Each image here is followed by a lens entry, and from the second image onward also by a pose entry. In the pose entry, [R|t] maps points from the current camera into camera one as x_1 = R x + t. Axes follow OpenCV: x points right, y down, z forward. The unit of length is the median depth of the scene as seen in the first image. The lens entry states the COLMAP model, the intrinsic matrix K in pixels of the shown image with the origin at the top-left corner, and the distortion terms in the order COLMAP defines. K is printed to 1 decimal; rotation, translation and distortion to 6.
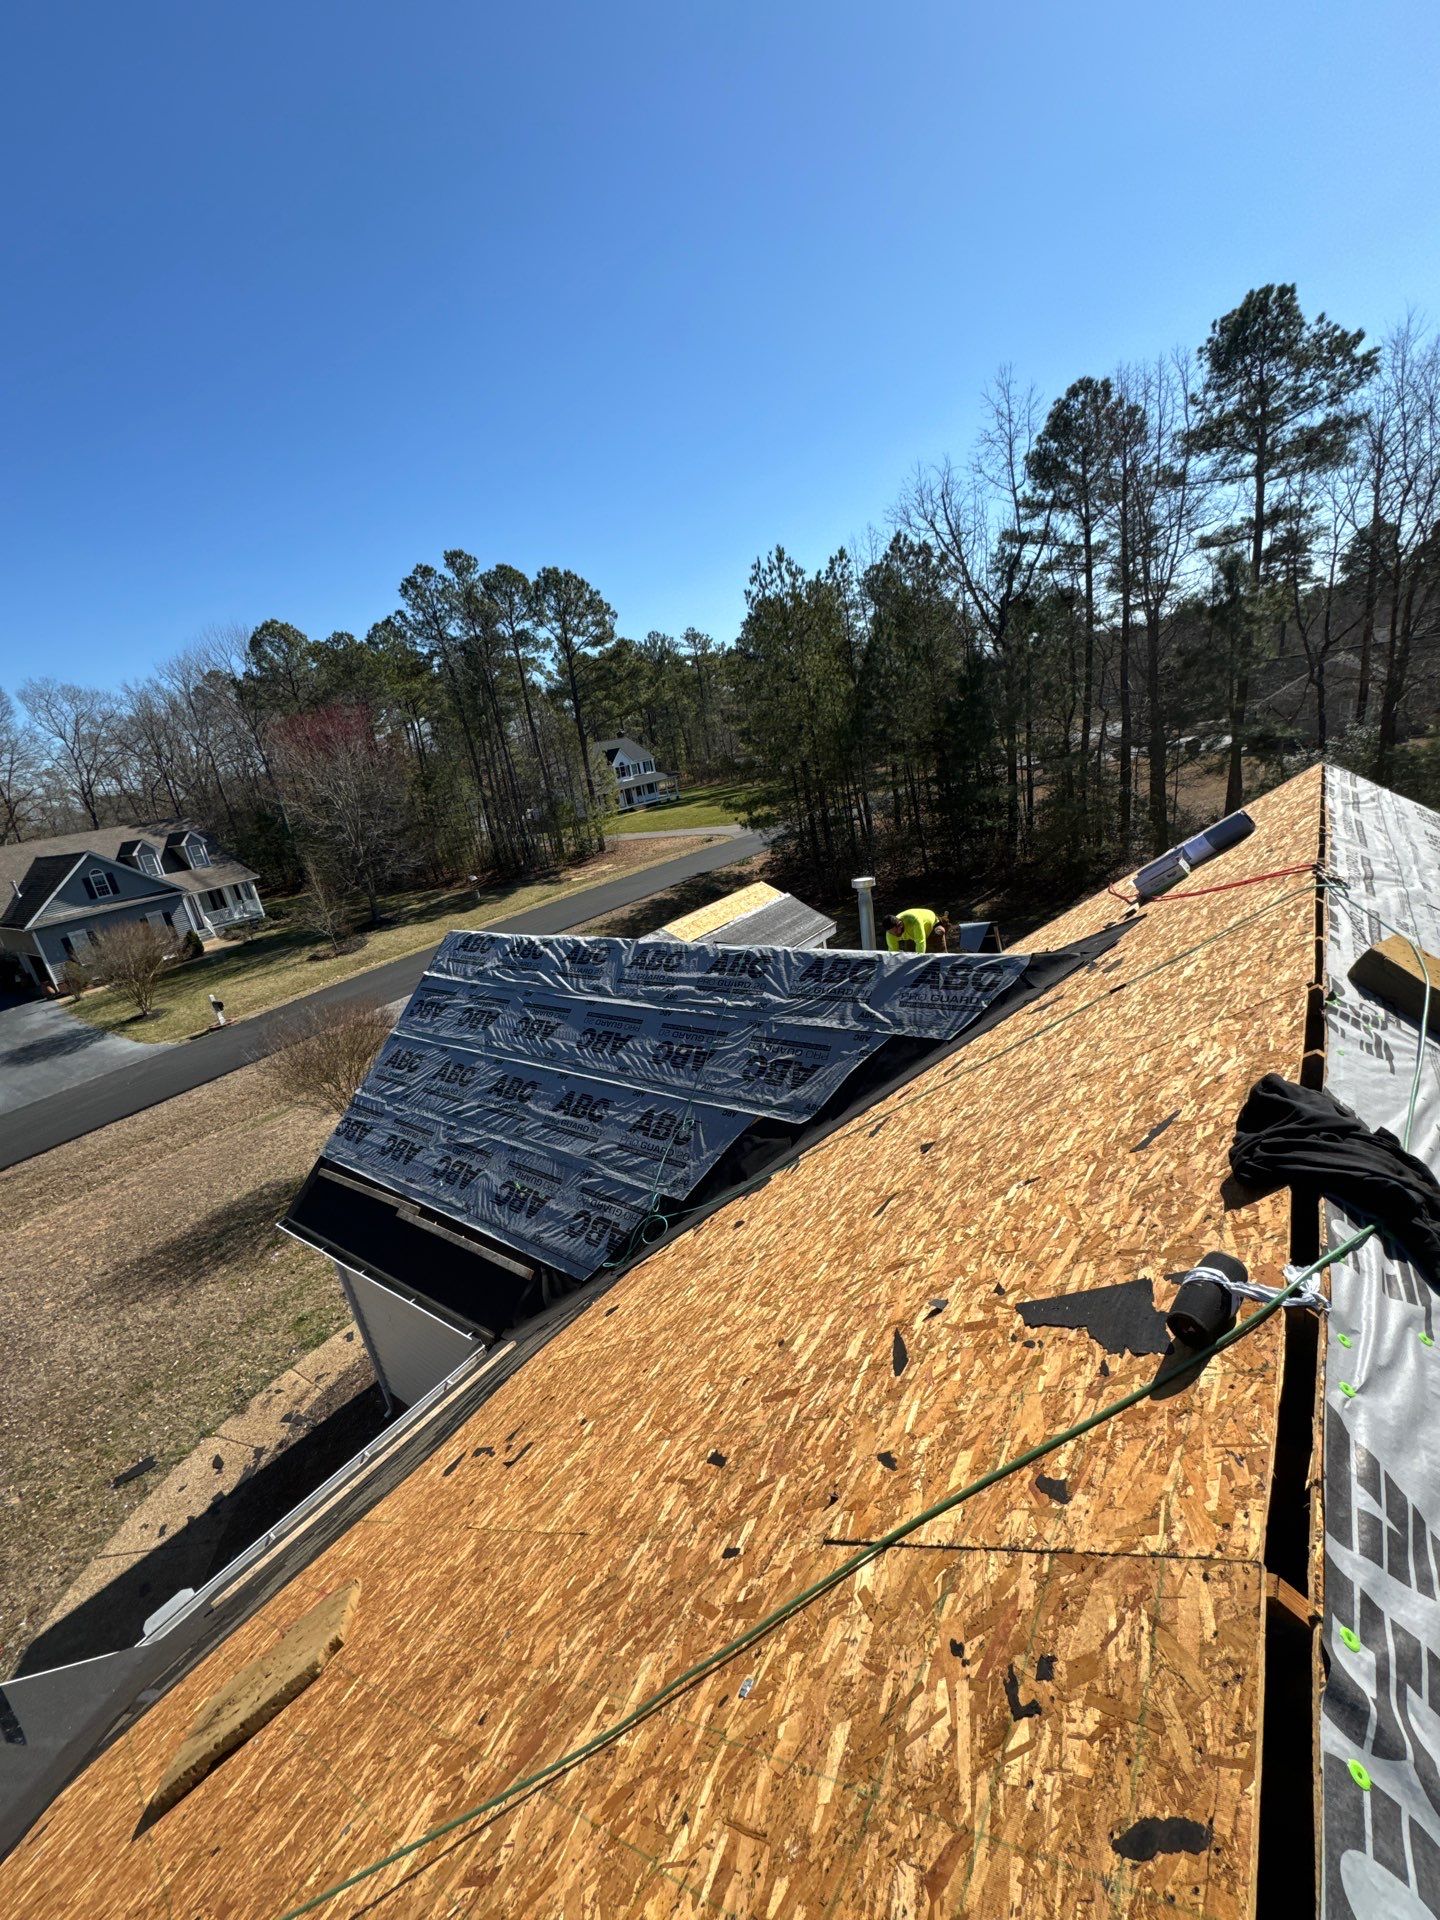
lens RADIAL K [[759.4, 0, 723.4], [0, 759.4, 962.0], [0, 0, 1]] dist [-0.002501, 0.000313]
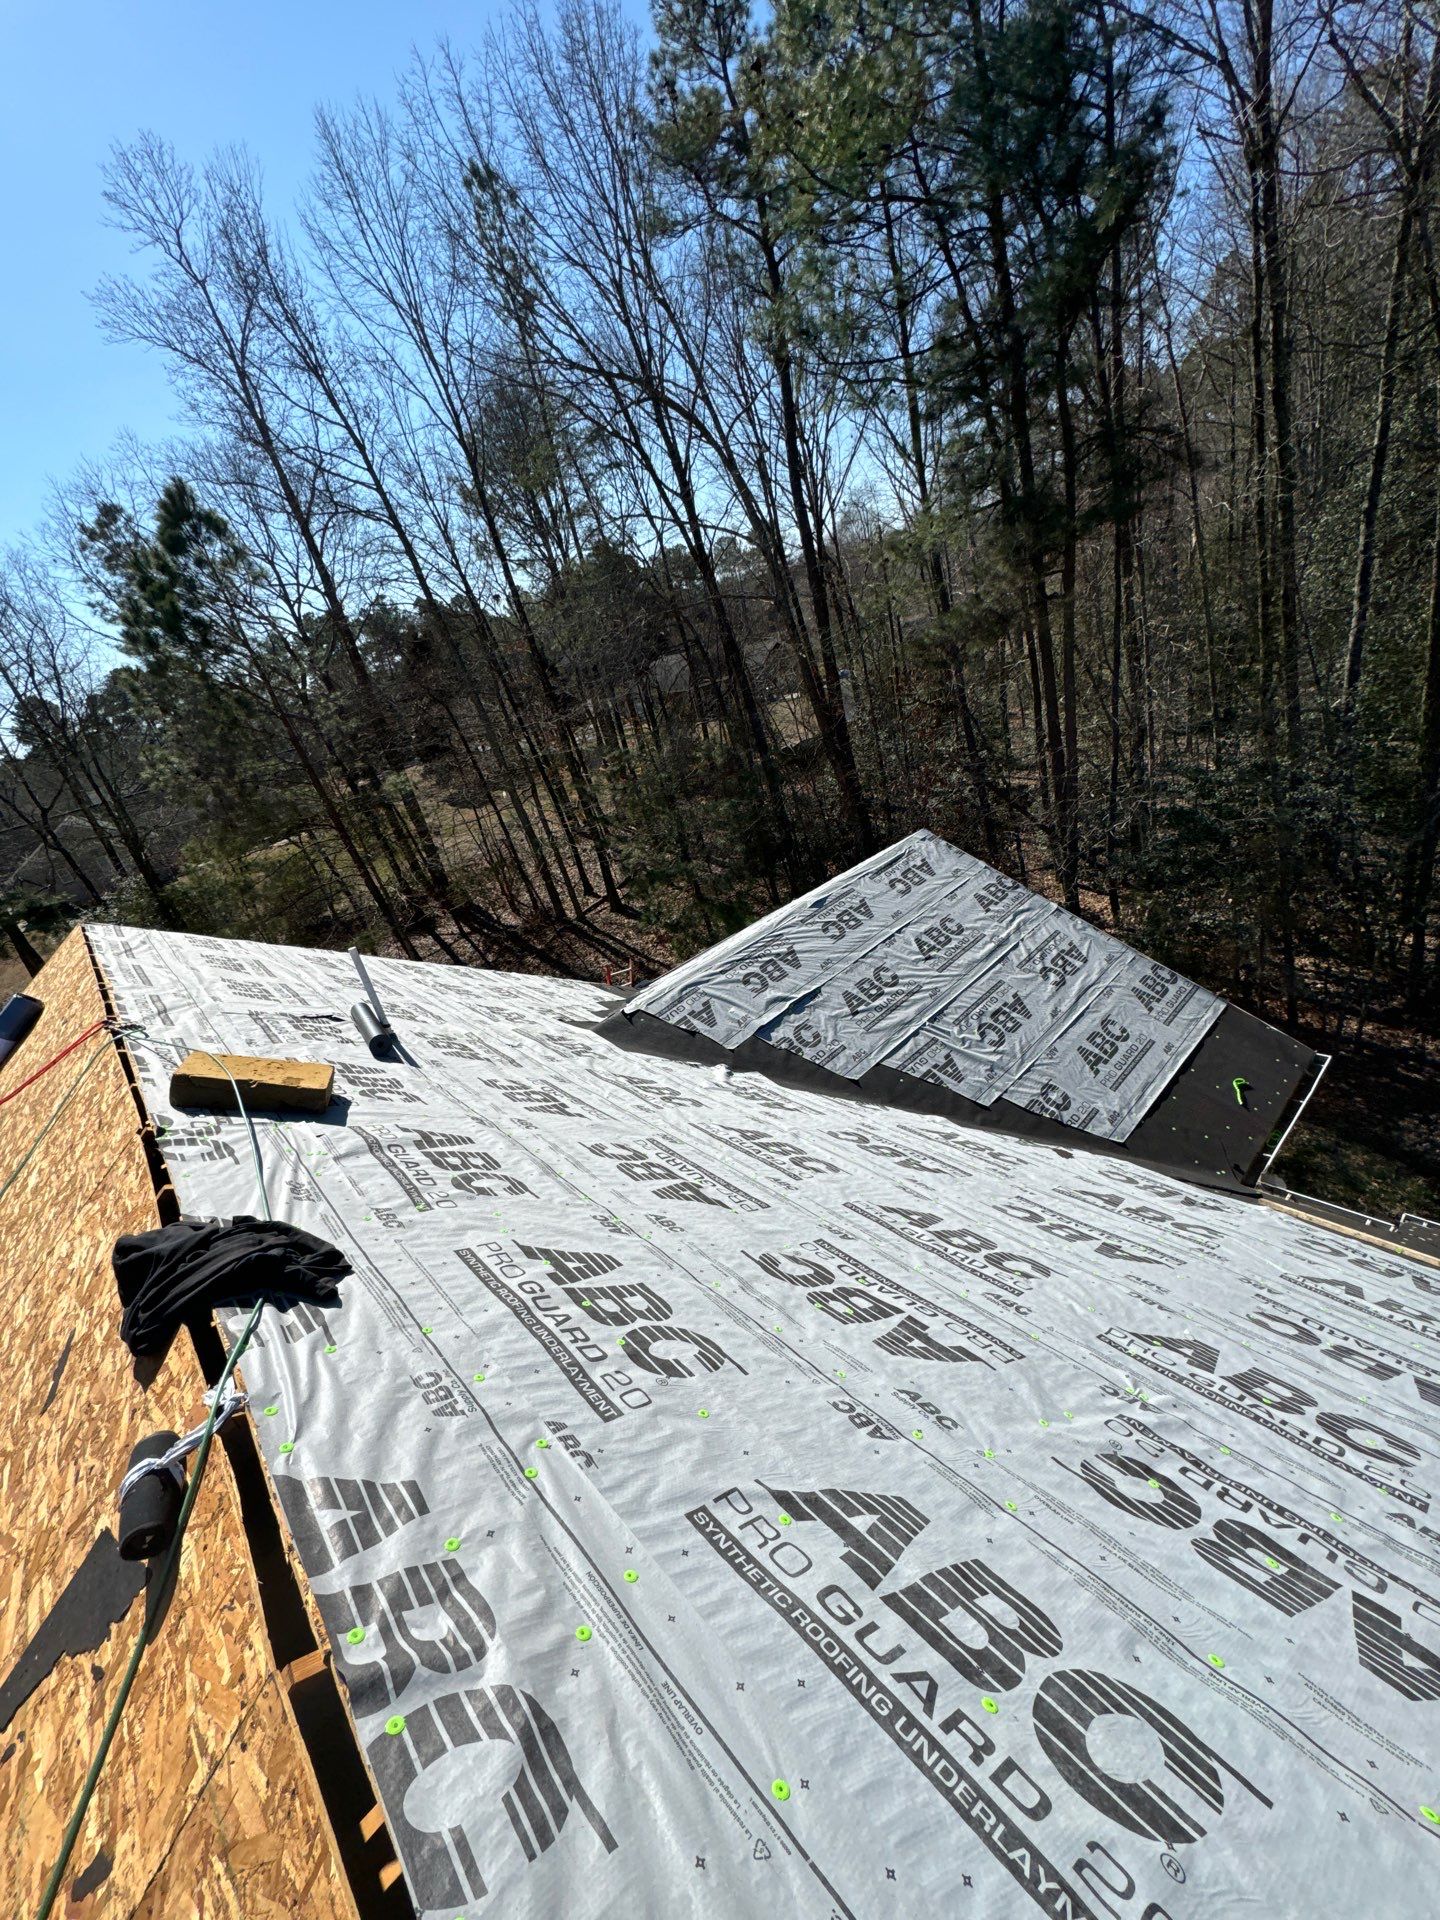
lens RADIAL K [[759.4, 0, 725.1], [0, 759.4, 954.5], [0, 0, 1]] dist [-0.002501, 0.000313]
pose [[0.218259, -0.296055, 0.929900, 0.093434], [0.475120, 0.864553, 0.163734, 0.041254], [-0.852423, 0.406077, 0.329359, -0.129609]]
